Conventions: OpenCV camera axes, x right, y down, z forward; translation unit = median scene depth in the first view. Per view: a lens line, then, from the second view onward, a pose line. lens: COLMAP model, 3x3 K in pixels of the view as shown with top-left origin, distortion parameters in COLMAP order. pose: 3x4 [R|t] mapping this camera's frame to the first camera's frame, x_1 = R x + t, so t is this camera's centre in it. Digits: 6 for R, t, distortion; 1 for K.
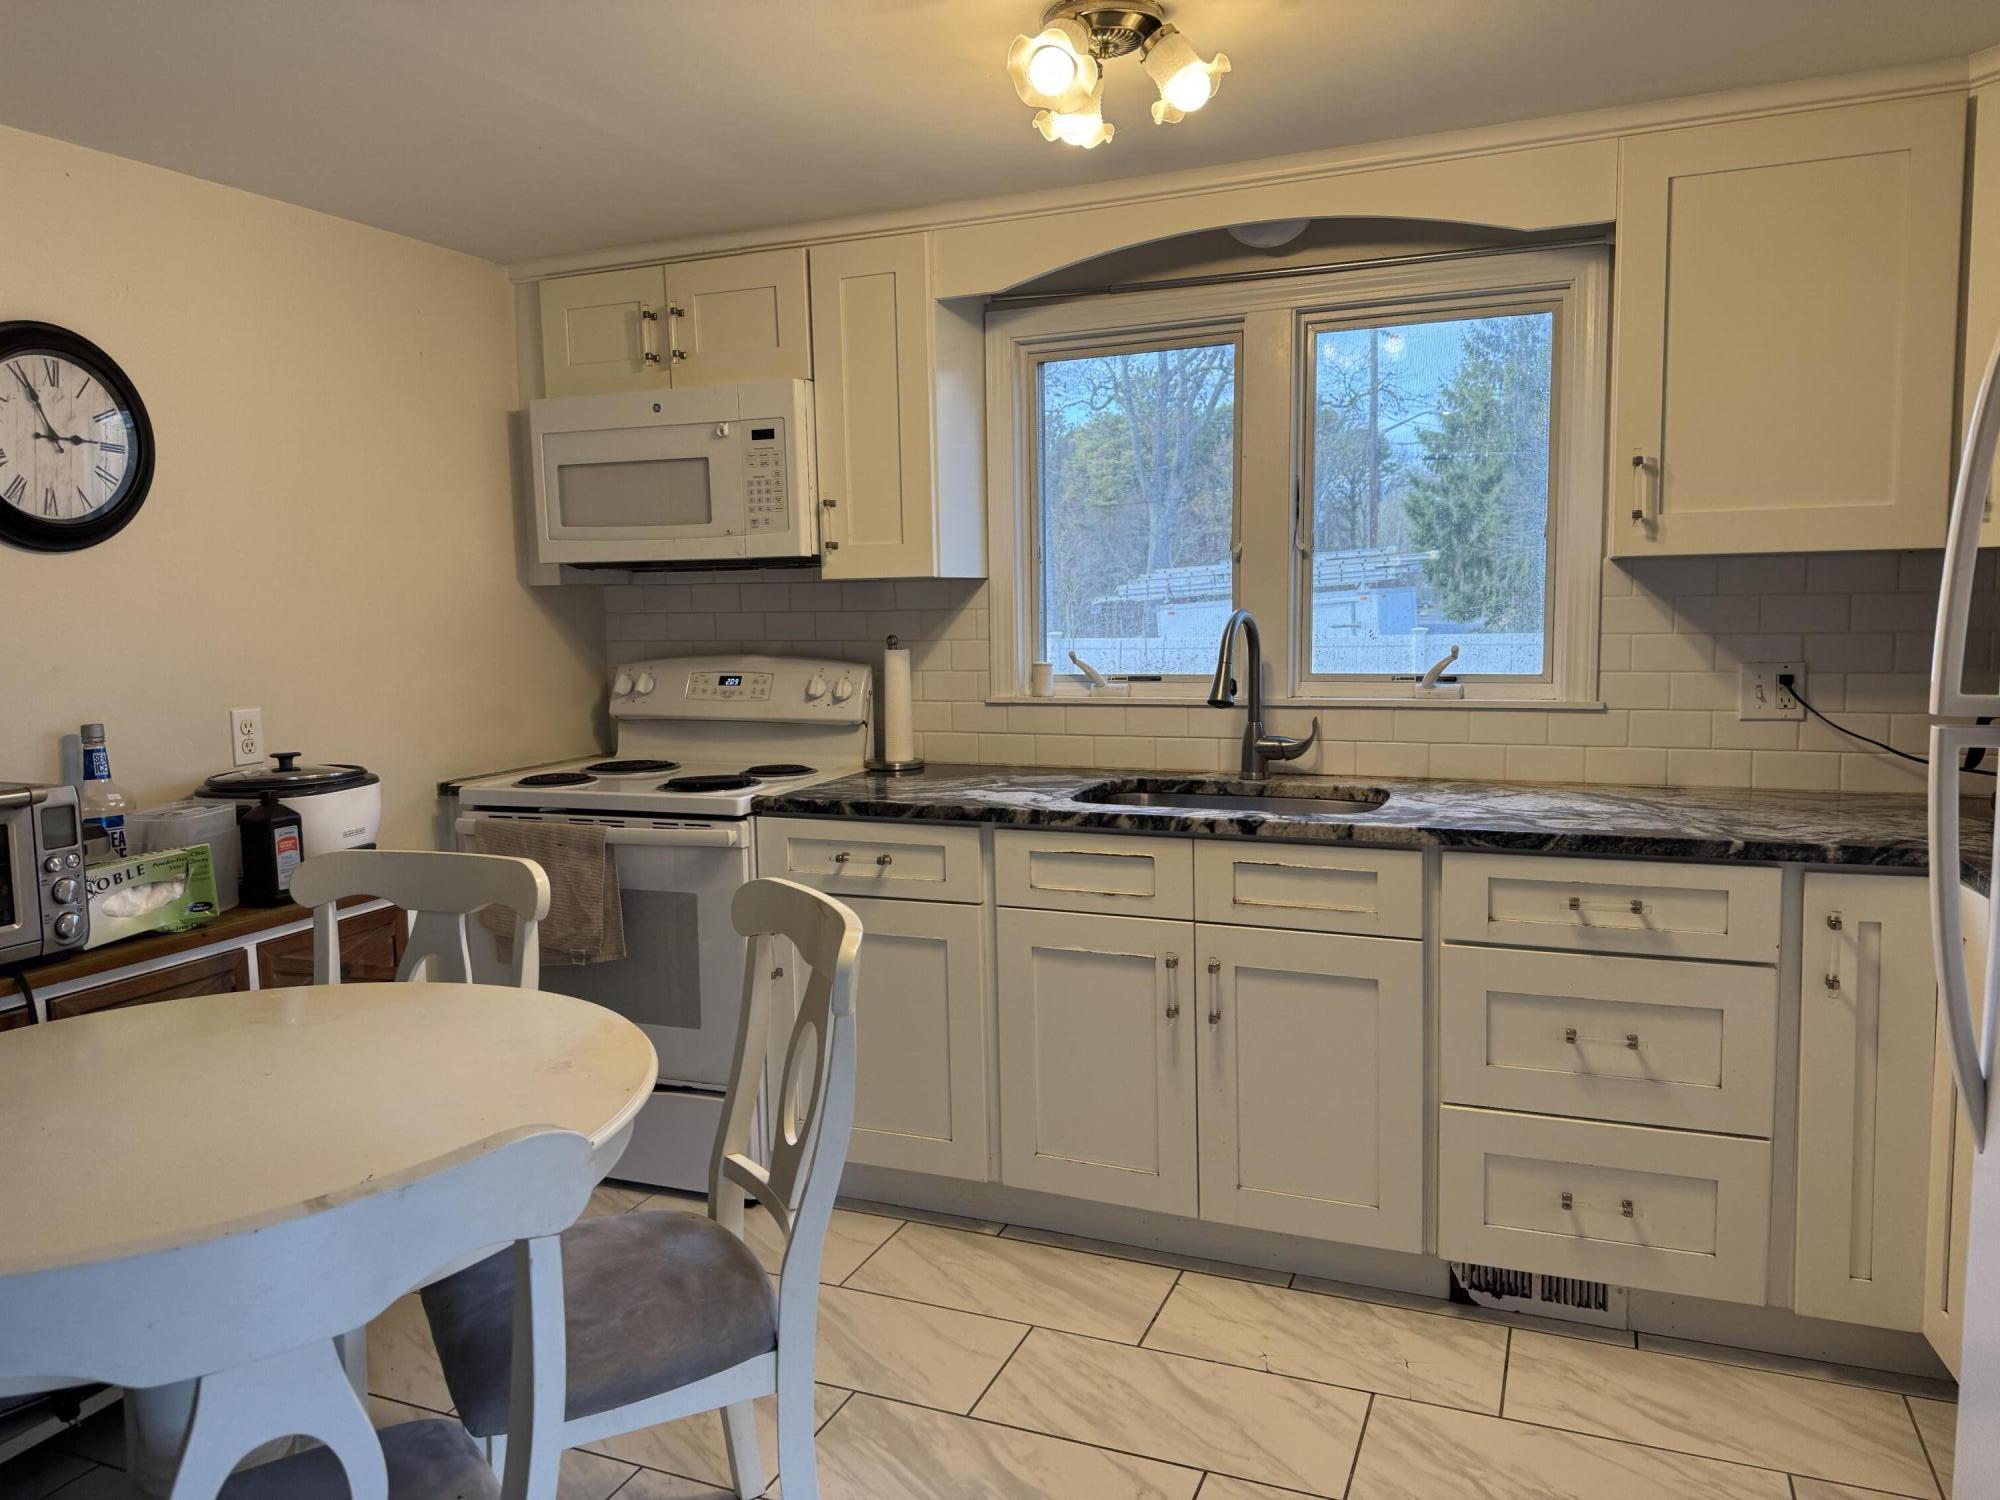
lens RADIAL K [[1412.5, 0, 974.8], [0, 1412.5, 737.0], [0, 0, 1]] dist [0.146252, -0.227442]
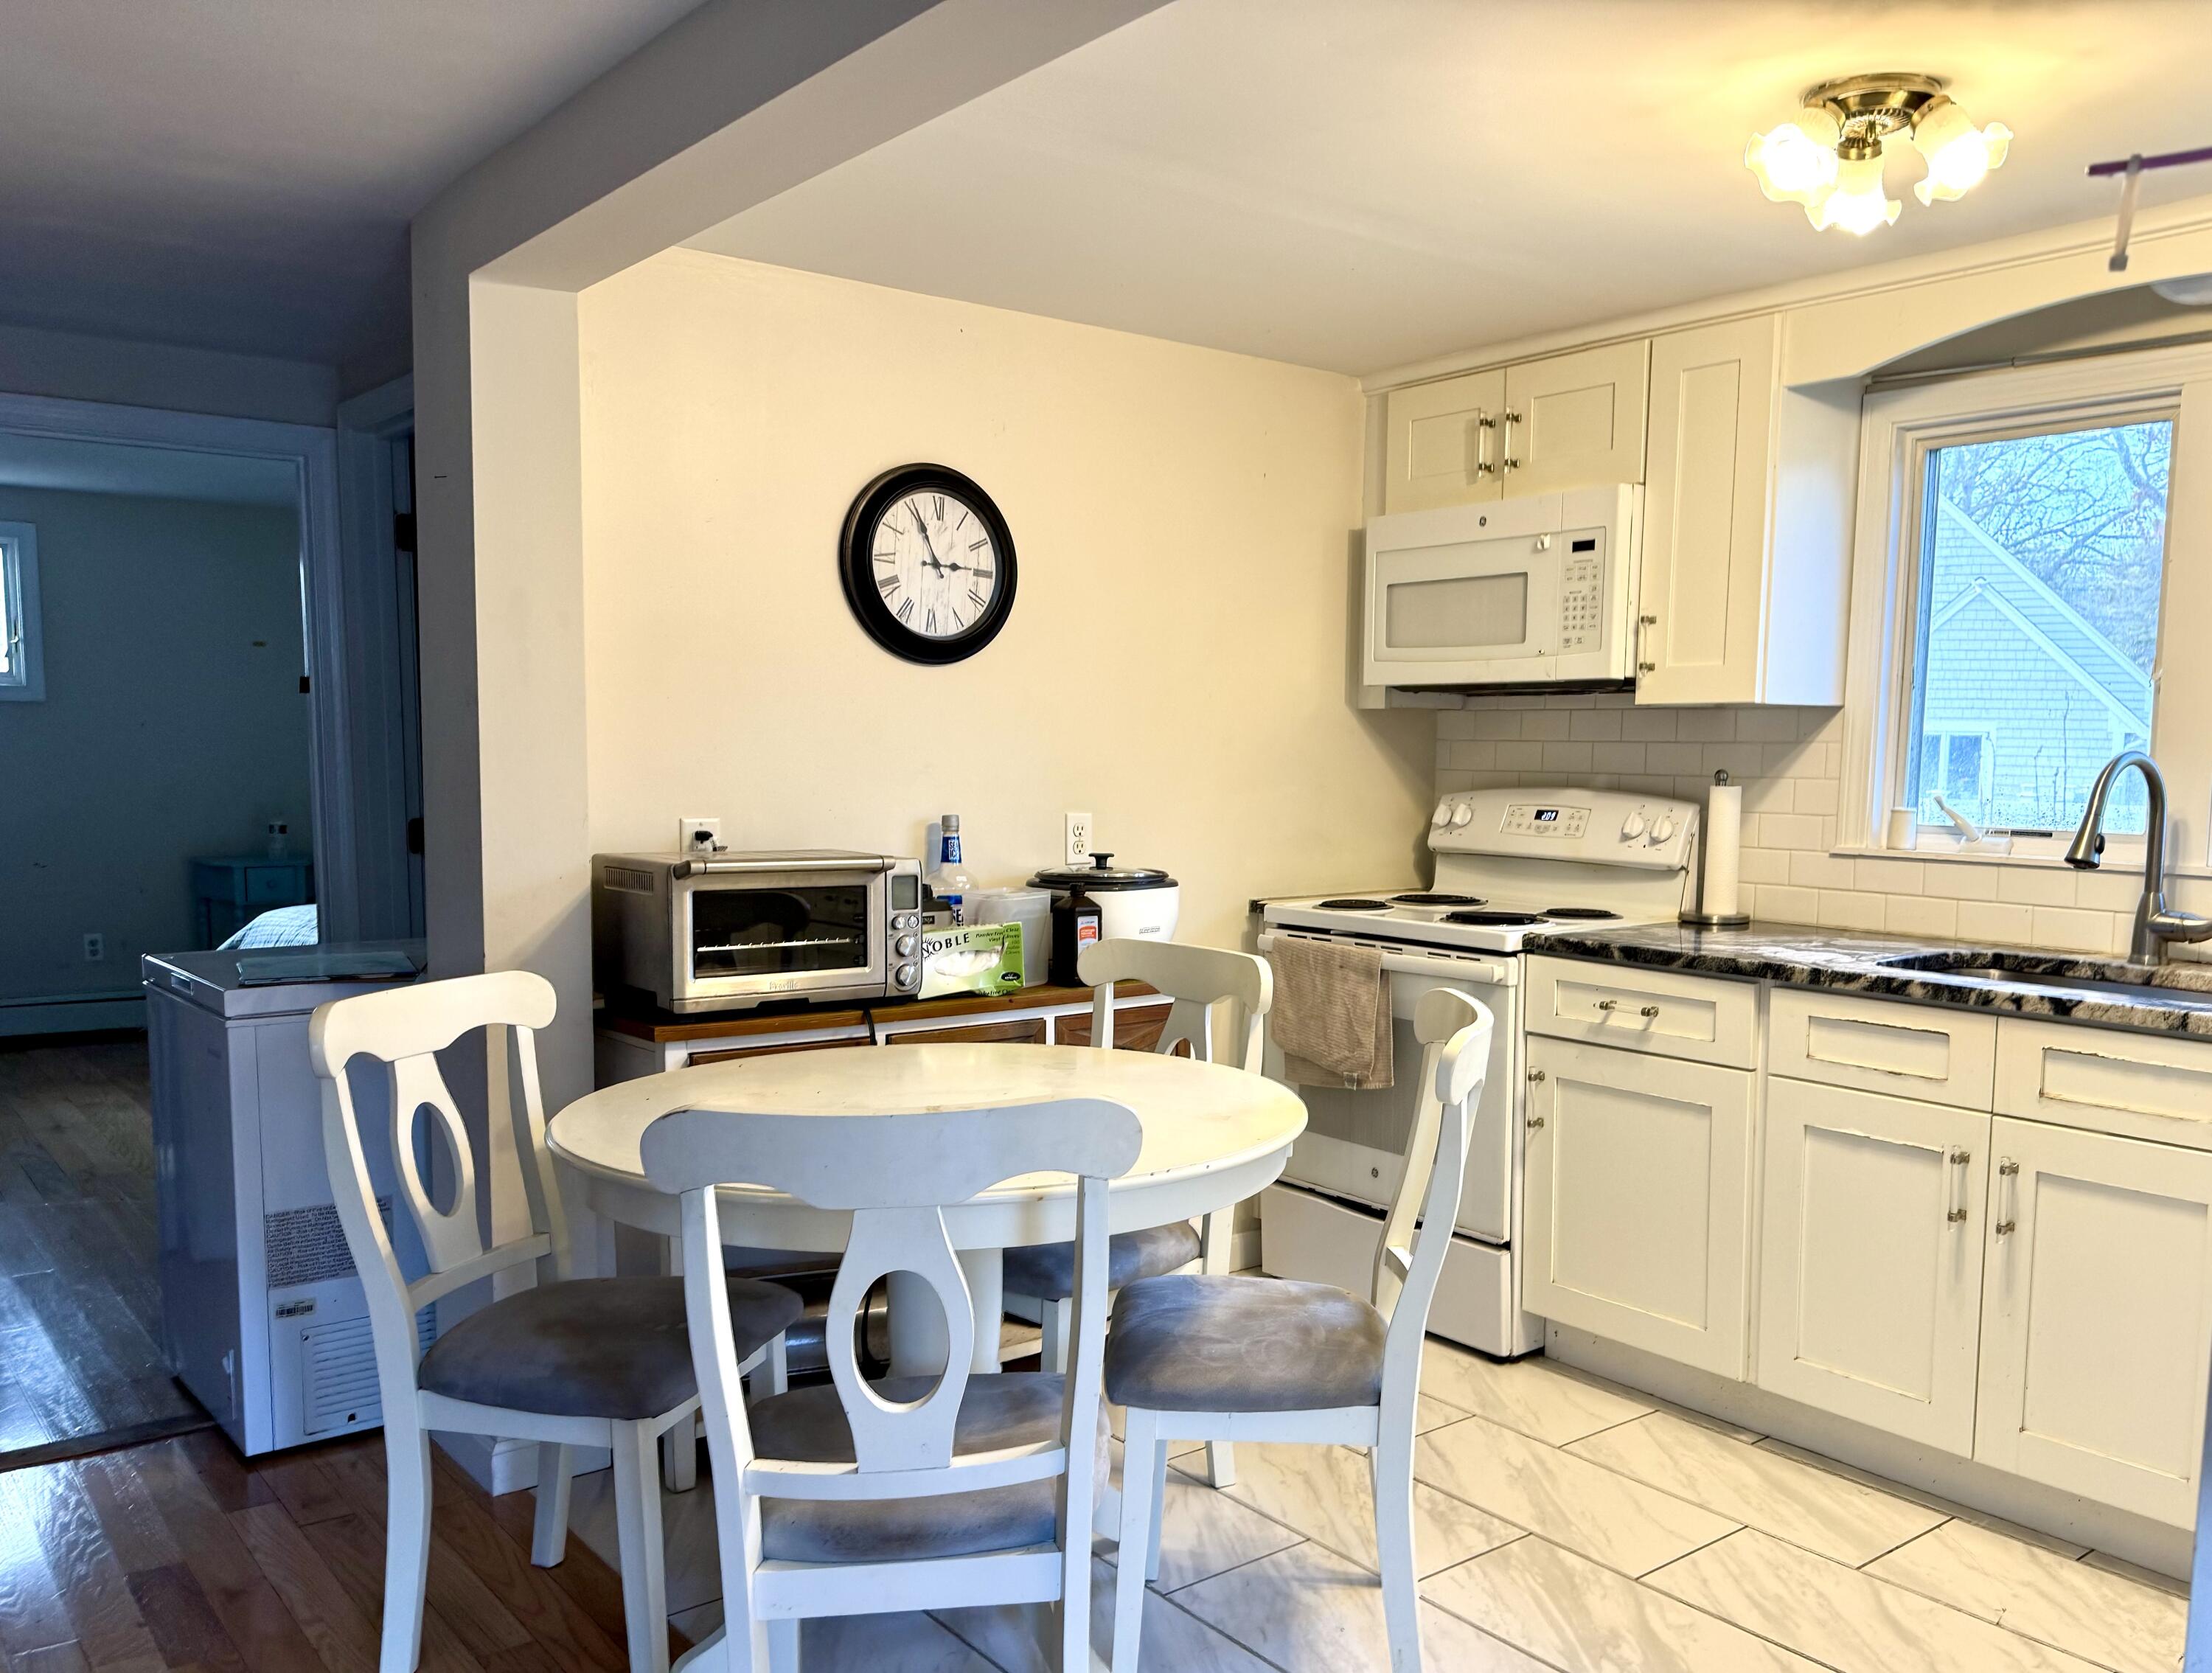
lens RADIAL K [[1762.3, 0, 1218.0], [0, 1762.3, 938.6], [0, 0, 1]] dist [0.158323, -0.255358]
pose [[0.891516, 0.082889, -0.445340, 0.195165], [-0.076695, 0.996543, 0.031947, 0.024753], [0.446449, 0.005674, 0.894791, -0.154009]]
